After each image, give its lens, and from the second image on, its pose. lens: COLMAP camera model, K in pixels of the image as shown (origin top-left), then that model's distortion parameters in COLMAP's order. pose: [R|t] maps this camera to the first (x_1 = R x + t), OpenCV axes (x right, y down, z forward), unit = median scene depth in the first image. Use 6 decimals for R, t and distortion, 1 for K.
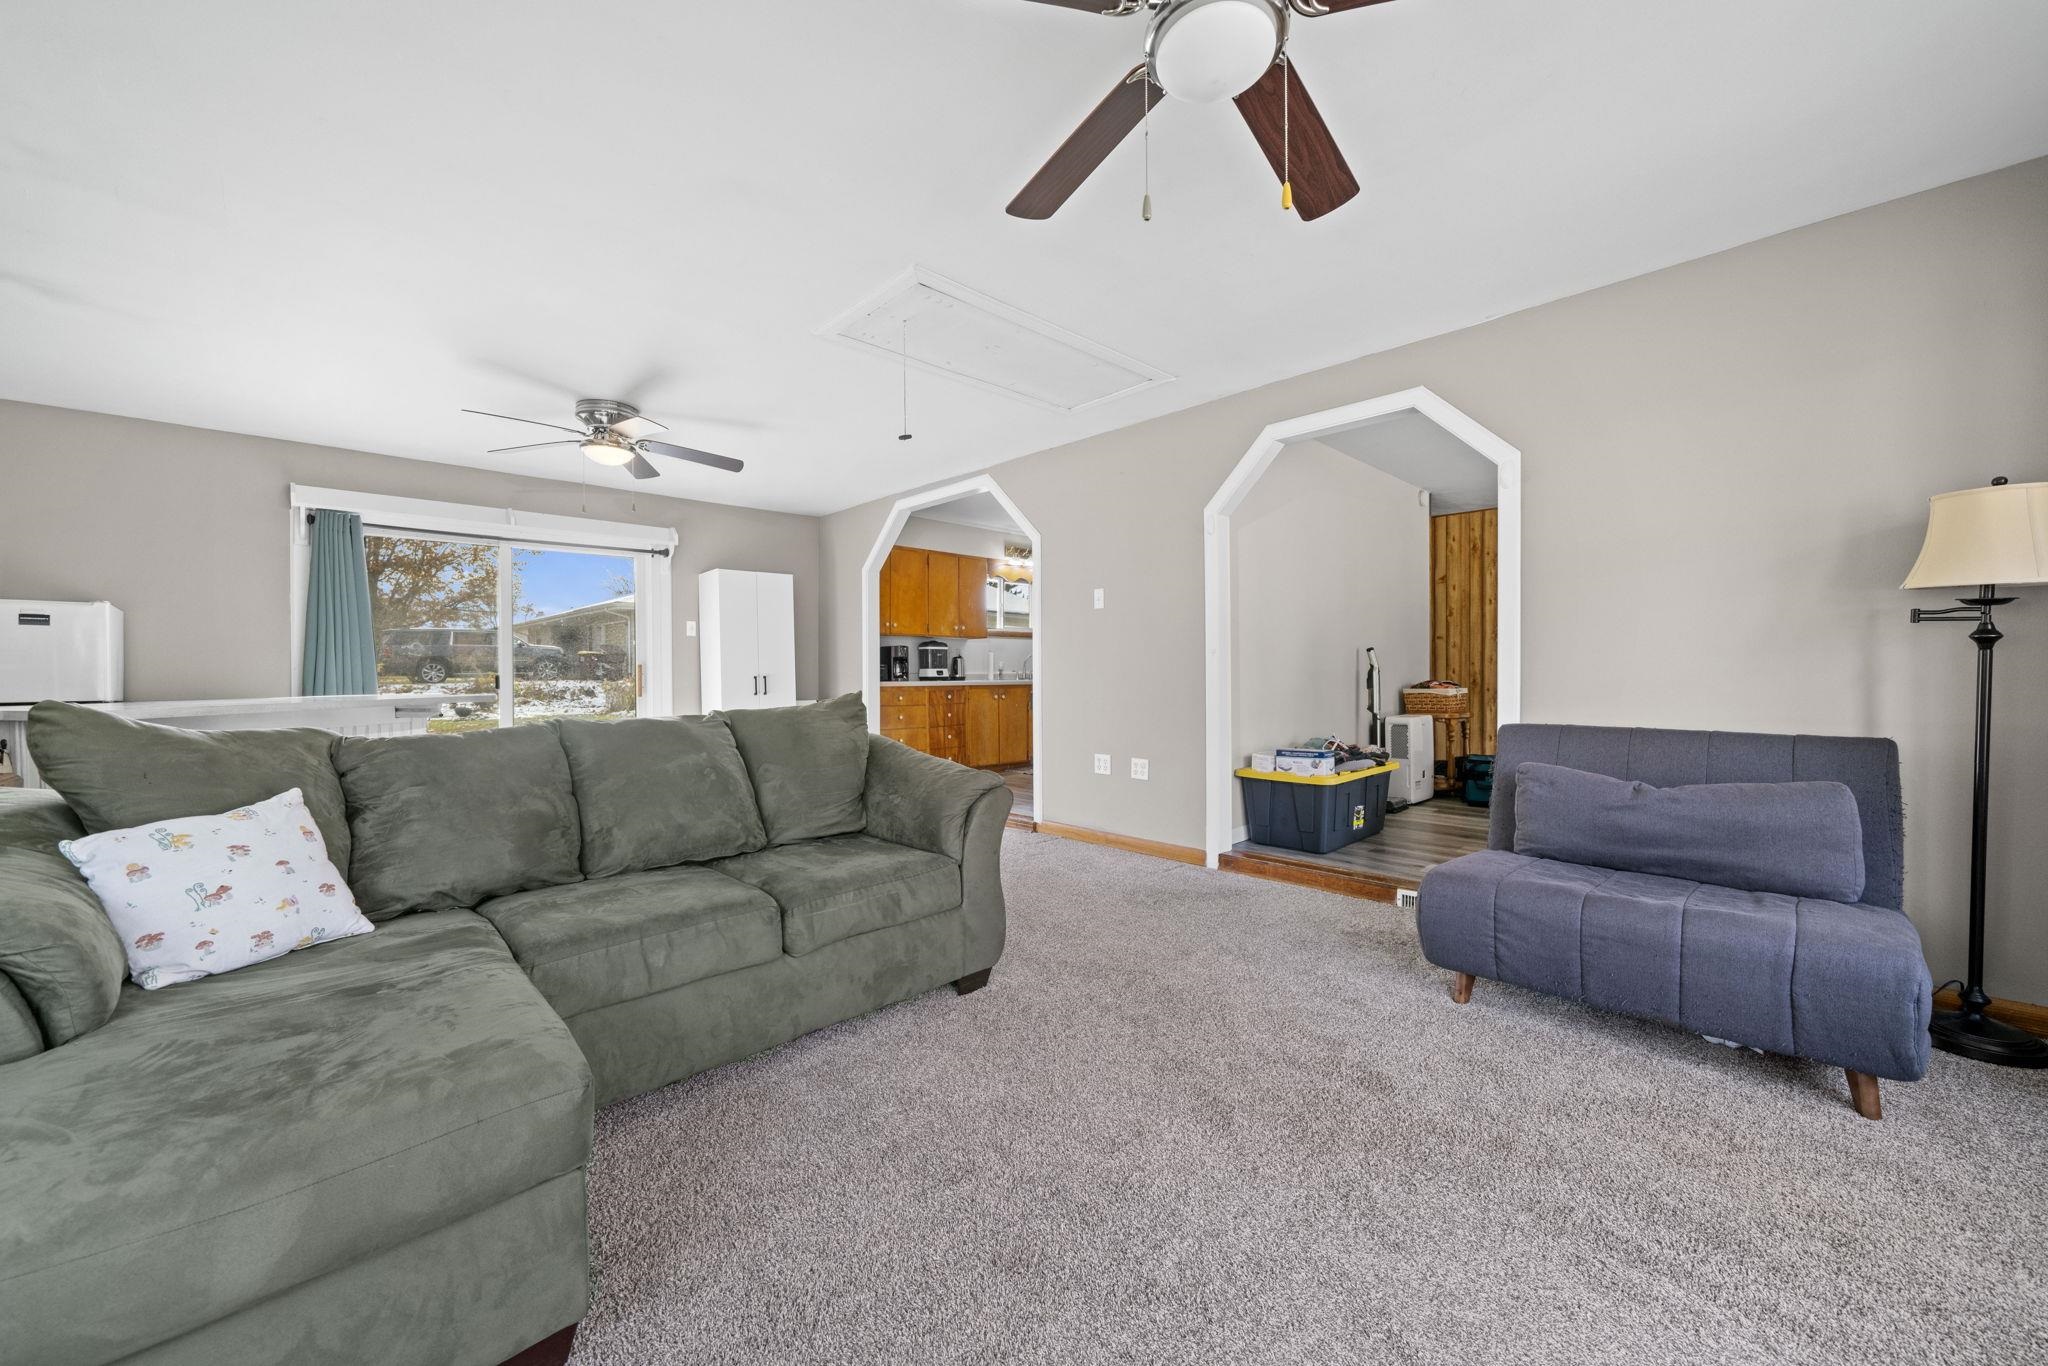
lens RADIAL K [[767.4, 0, 1024.0], [0, 767.4, 683.0], [0, 0, 1]] dist [0.000415, 0.000063]
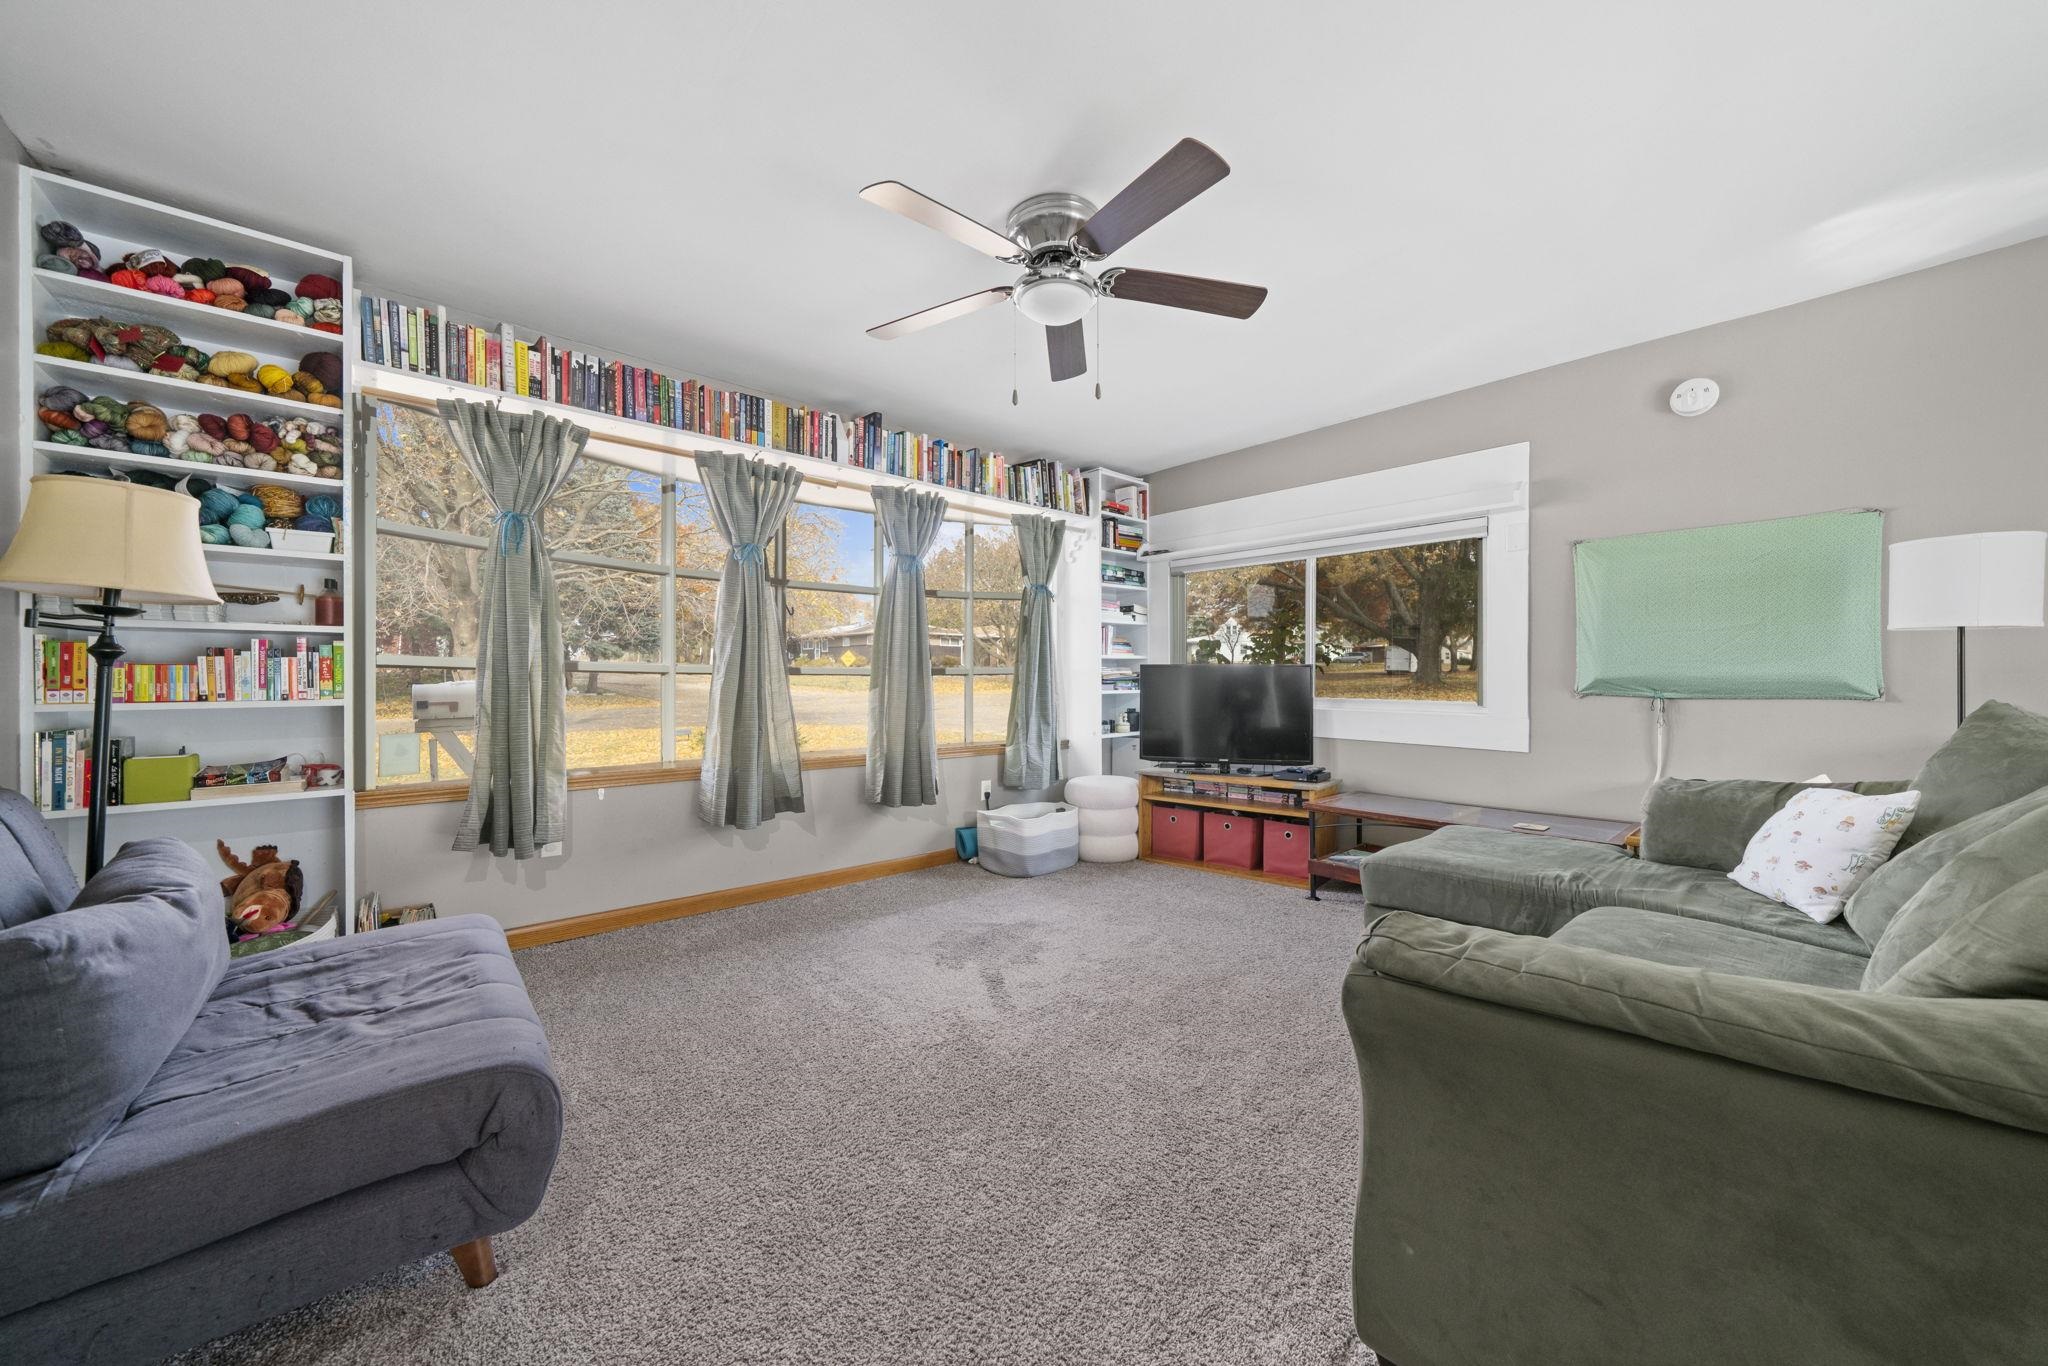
lens RADIAL K [[707.5, 0, 1025.0], [0, 707.5, 663.7], [0, 0, 1]] dist [-0.000392, -0.000040]
pose [[-0.999253, 0.008059, 0.037787, 0.180920], [0.008044, 0.999967, -0.000569, -0.037015], [-0.037790, -0.000265, -0.999286, 1.752514]]
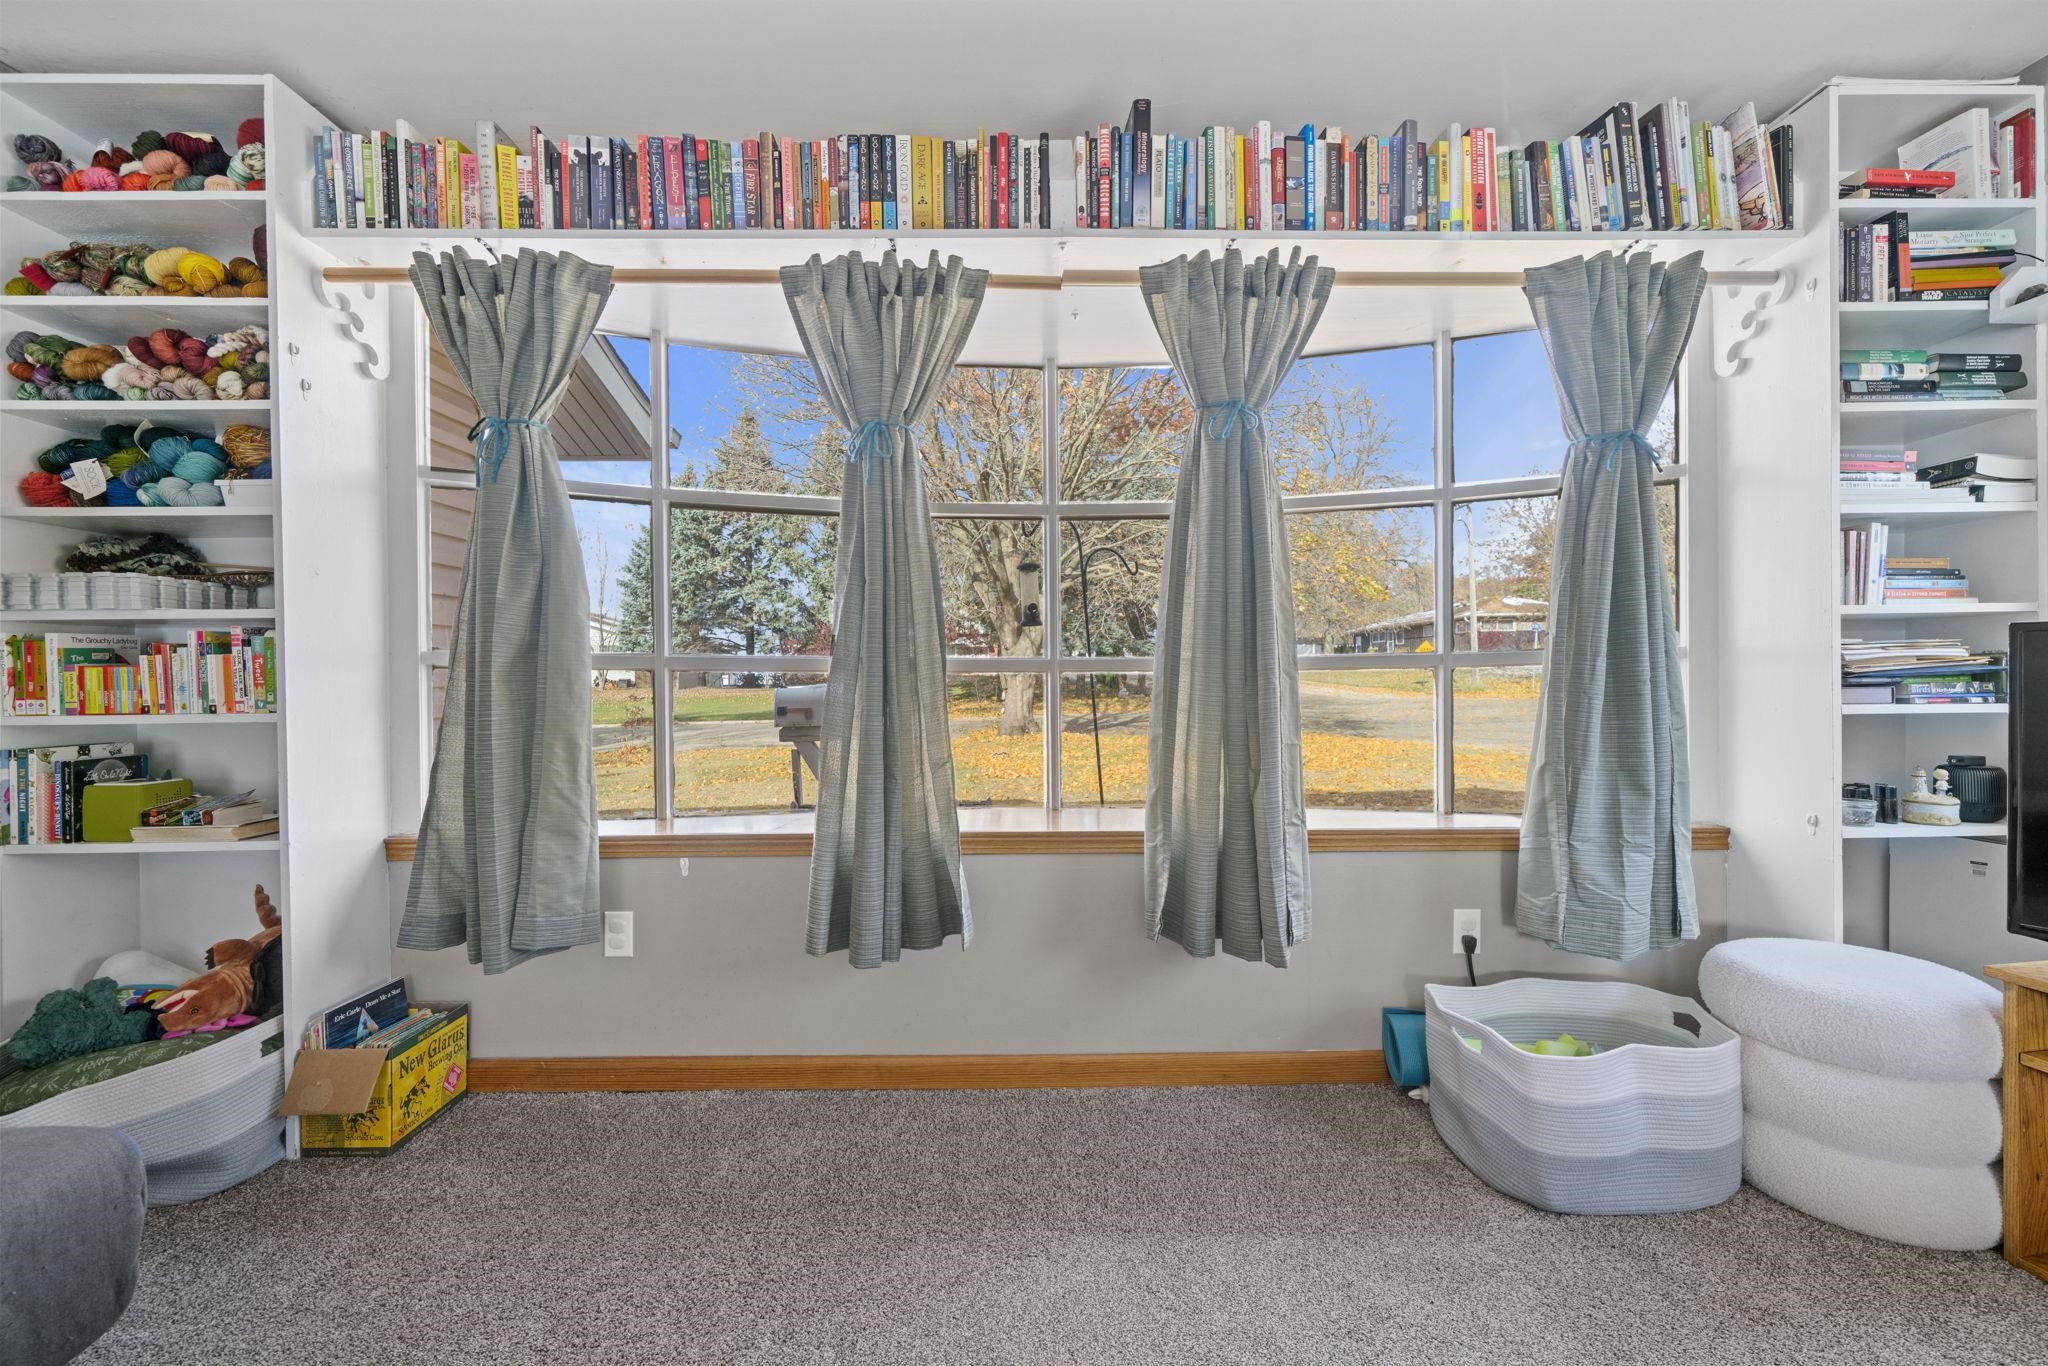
lens RADIAL K [[828.7, 0, 1018.5], [0, 828.7, 681.3], [0, 0, 1]] dist [-0.000407, 0.000297]
pose [[-0.738285, 0.012952, 0.674365, 0.089471], [0.027142, 0.999576, 0.010516, -0.015460], [-0.673943, 0.026067, -0.738324, 0.918601]]
